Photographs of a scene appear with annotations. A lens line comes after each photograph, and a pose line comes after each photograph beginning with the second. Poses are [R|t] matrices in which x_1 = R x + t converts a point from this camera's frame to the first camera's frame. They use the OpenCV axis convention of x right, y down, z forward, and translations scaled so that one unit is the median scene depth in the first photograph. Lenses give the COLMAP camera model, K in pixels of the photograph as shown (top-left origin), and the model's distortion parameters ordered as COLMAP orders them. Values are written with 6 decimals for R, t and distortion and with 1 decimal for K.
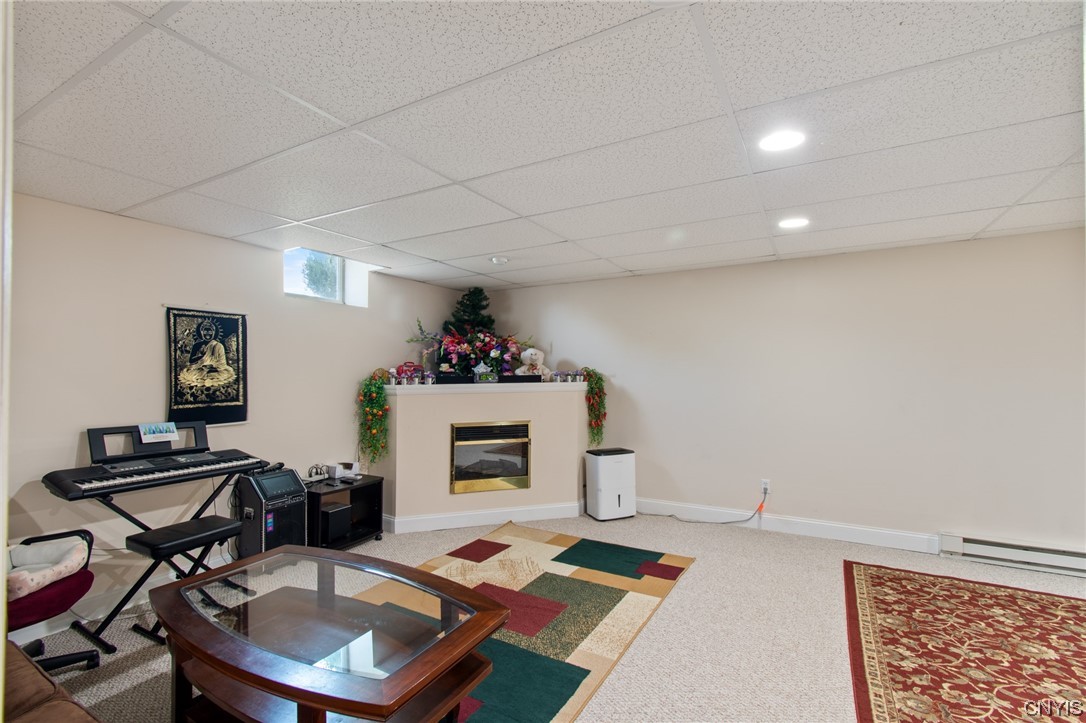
lens RADIAL K [[479.9, 0, 546.6], [0, 479.9, 363.1], [0, 0, 1]] dist [0.000728, -0.000085]
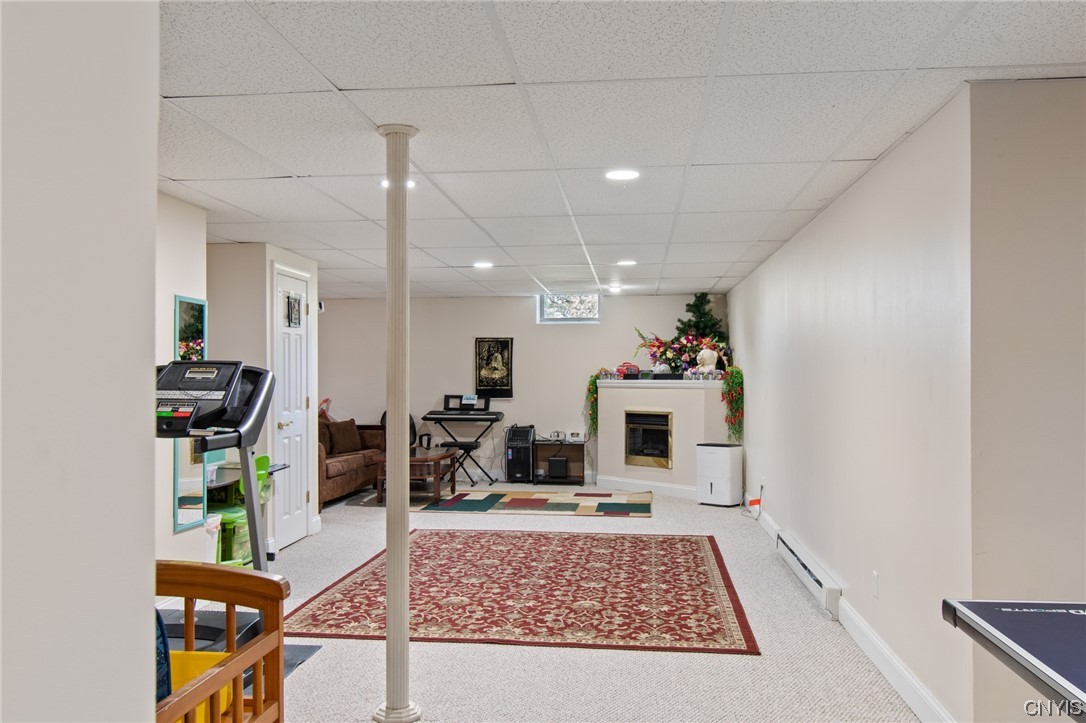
lens RADIAL K [[929.6, 0, 541.6], [0, 929.6, 364.3], [0, 0, 1]] dist [0.000741, 0.000040]
pose [[0.397870, -0.003009, -0.917437, 2.691515], [0.014709, 0.999887, 0.003099, -0.012844], [0.917324, -0.014728, 0.397869, -0.272864]]
